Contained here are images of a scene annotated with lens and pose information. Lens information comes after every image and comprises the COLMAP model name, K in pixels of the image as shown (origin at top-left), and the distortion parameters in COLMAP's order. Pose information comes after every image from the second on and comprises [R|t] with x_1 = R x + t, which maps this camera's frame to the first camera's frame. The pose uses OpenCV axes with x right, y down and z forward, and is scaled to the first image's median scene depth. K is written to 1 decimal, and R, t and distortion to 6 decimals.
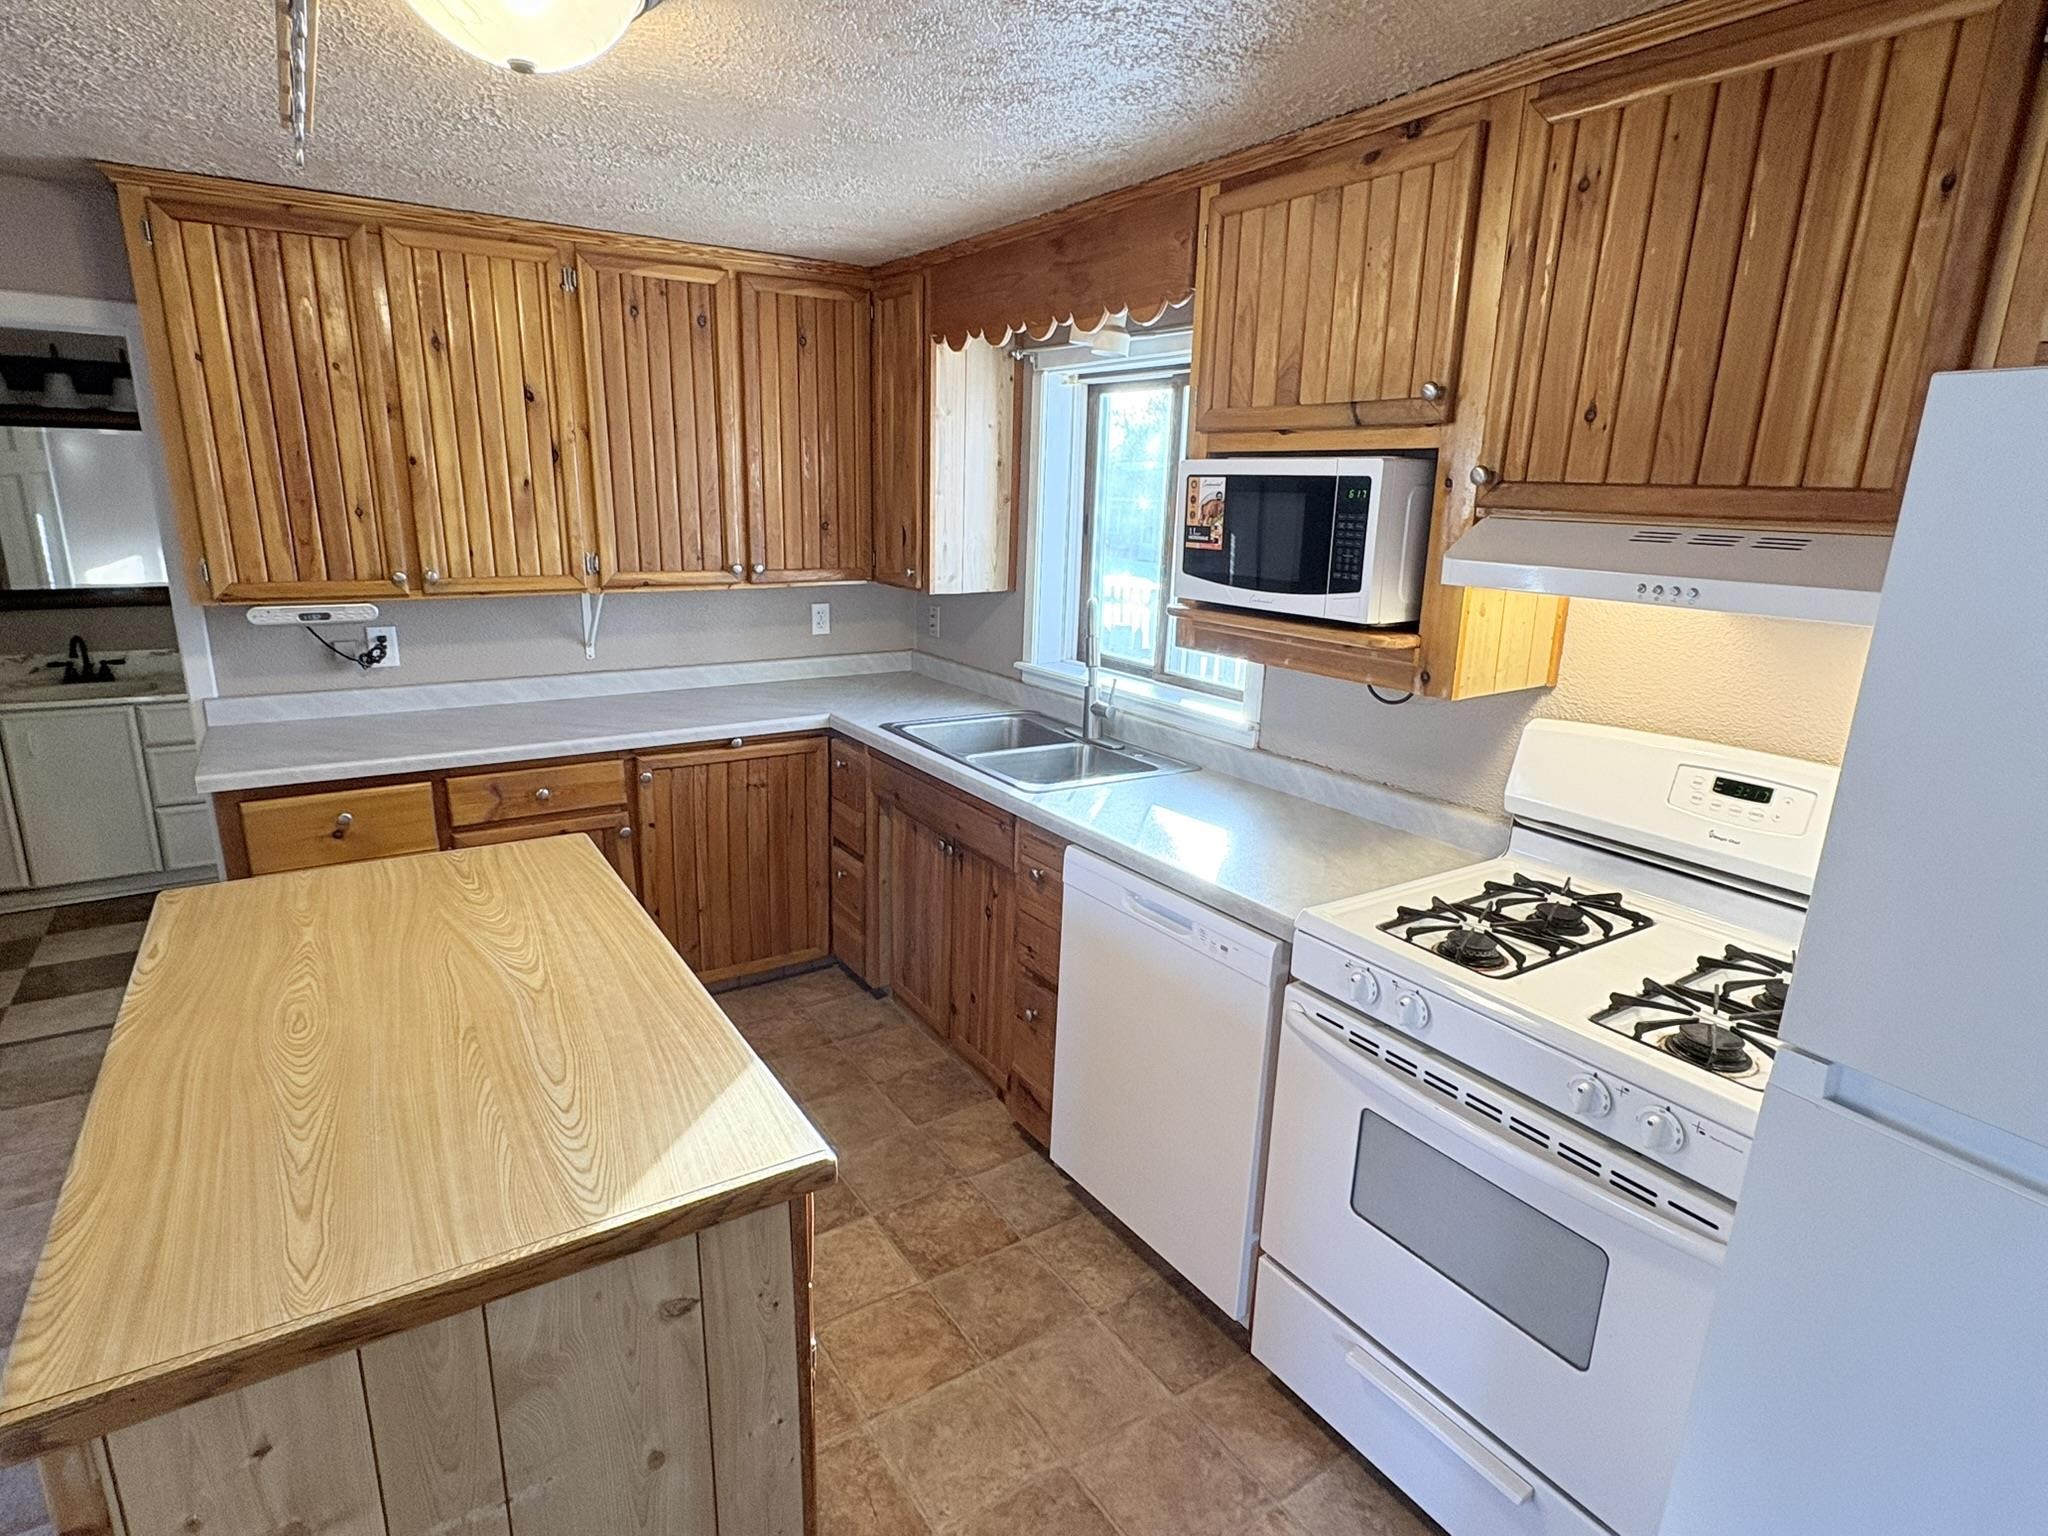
lens RADIAL K [[1080.6, 0, 1017.7], [0, 1080.6, 773.9], [0, 0, 1]] dist [0.000579, -0.000206]
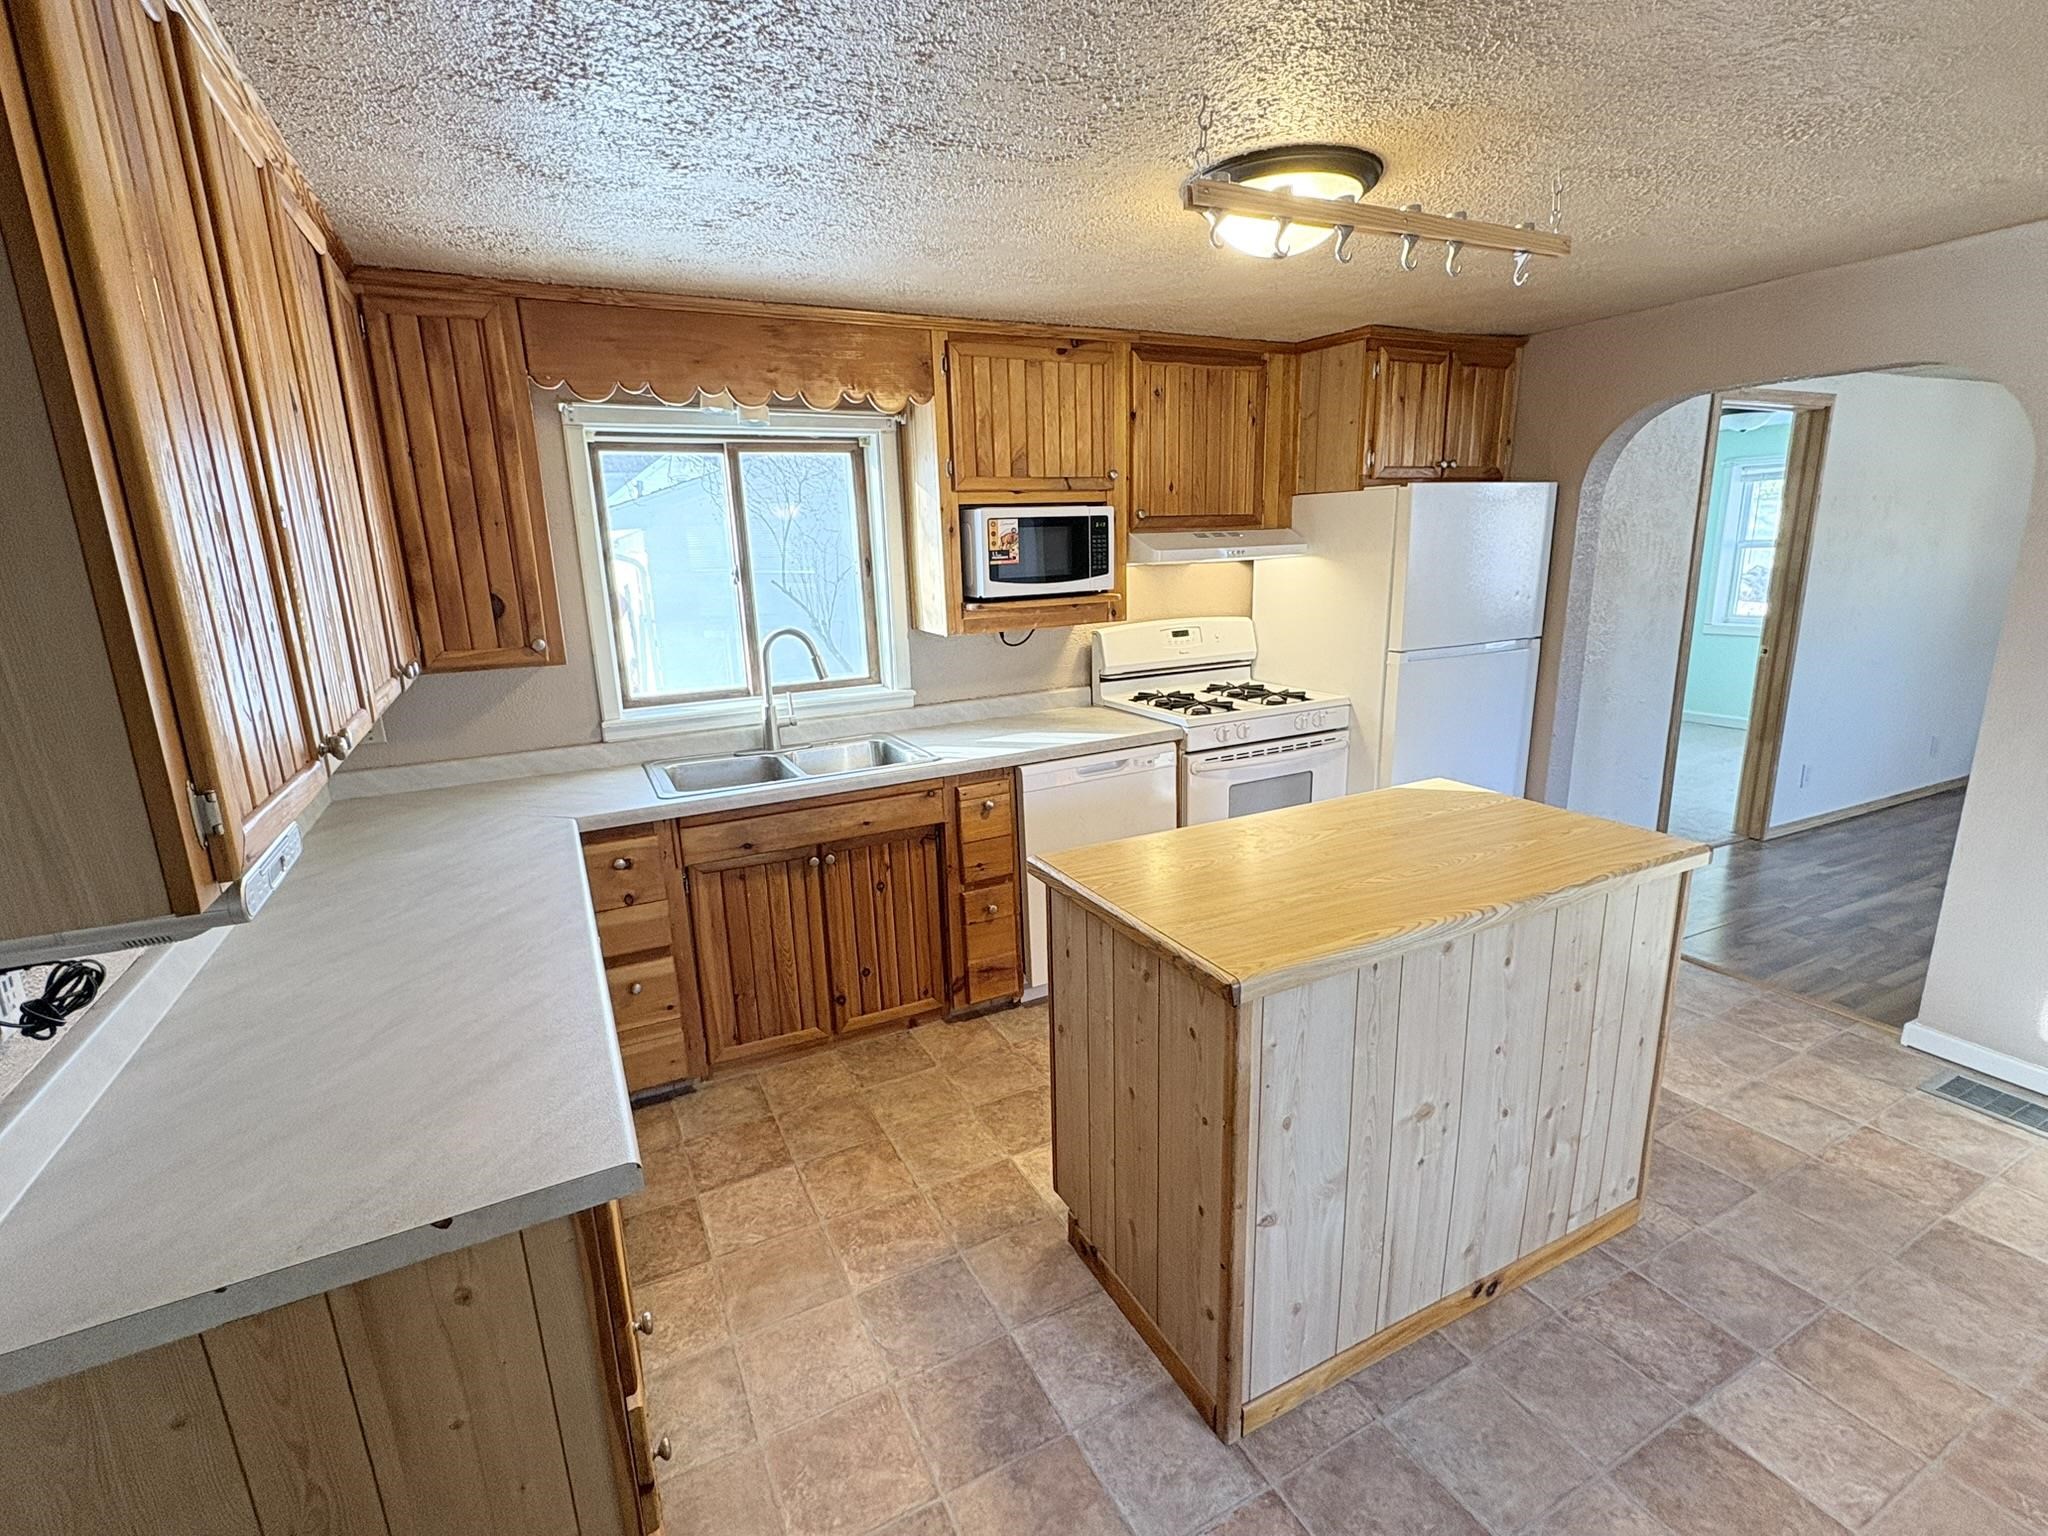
lens RADIAL K [[937.8, 0, 1024.0], [0, 937.8, 768.0], [0, 0, 1]] dist [0.001501, -0.000419]
pose [[0.104519, -0.264735, 0.958640, -1.222689], [0.291328, 0.929786, 0.225003, -0.228016], [-0.950896, 0.255762, 0.174305, 0.795413]]
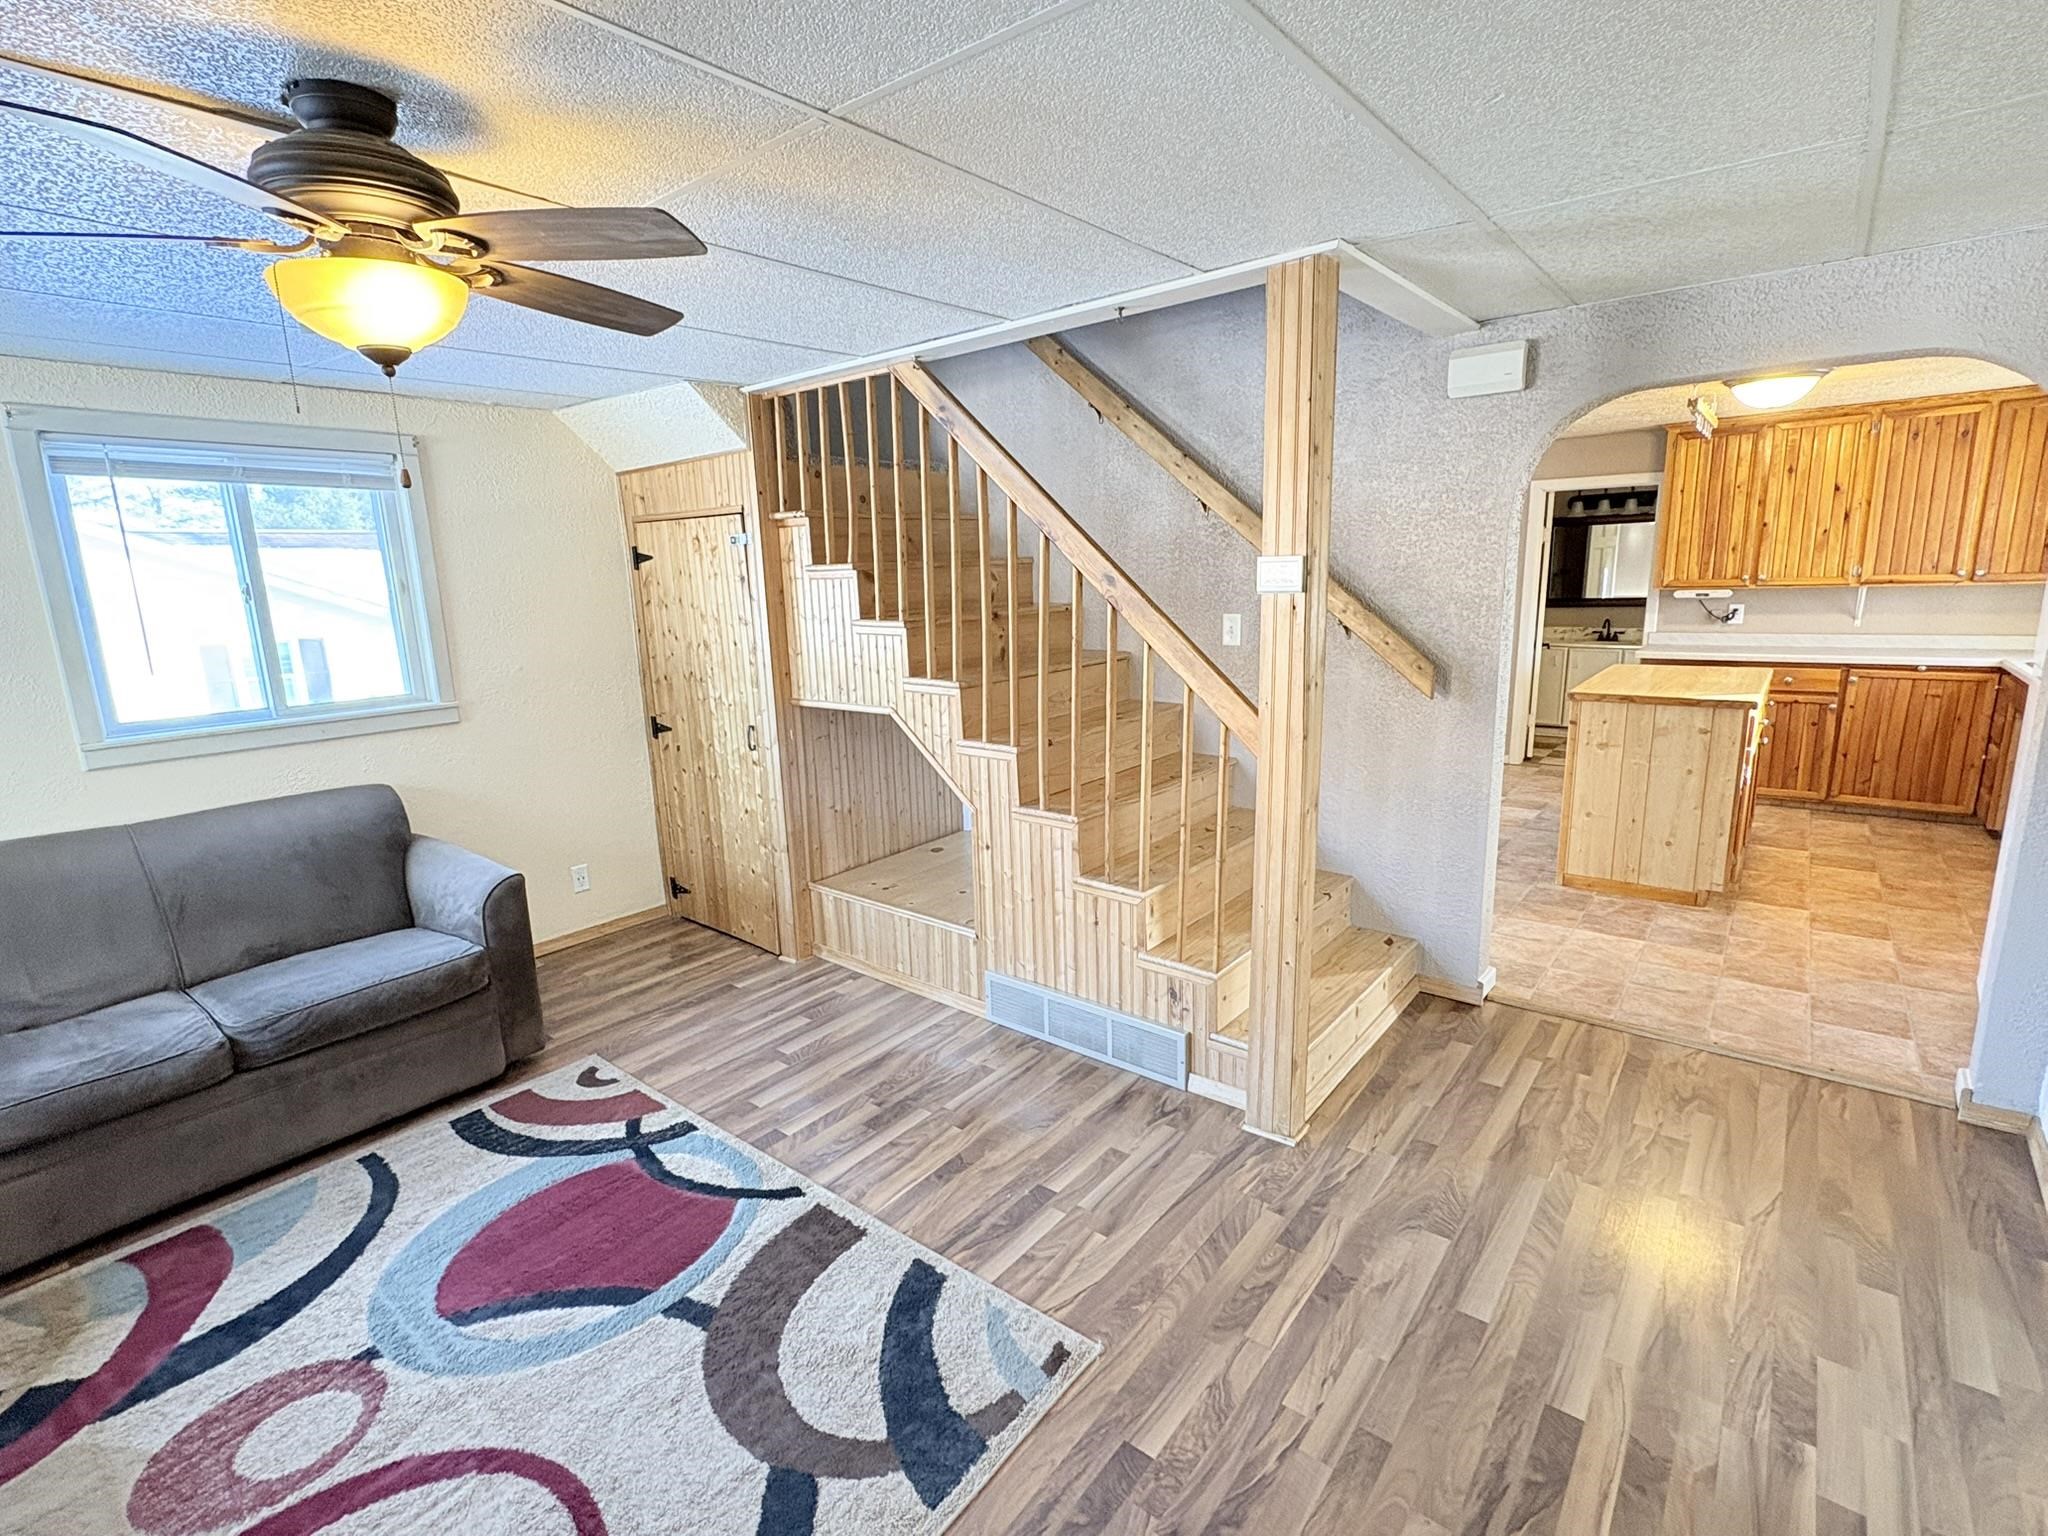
lens RADIAL K [[961.3, 0, 1014.4], [0, 961.3, 770.0], [0, 0, 1]] dist [-0.000084, -0.000050]
pose [[0.304770, 0.157667, -0.939285, 1.135720], [-0.206736, 0.973641, 0.096354, 0.413624], [0.929718, 0.164818, 0.329332, -1.255789]]
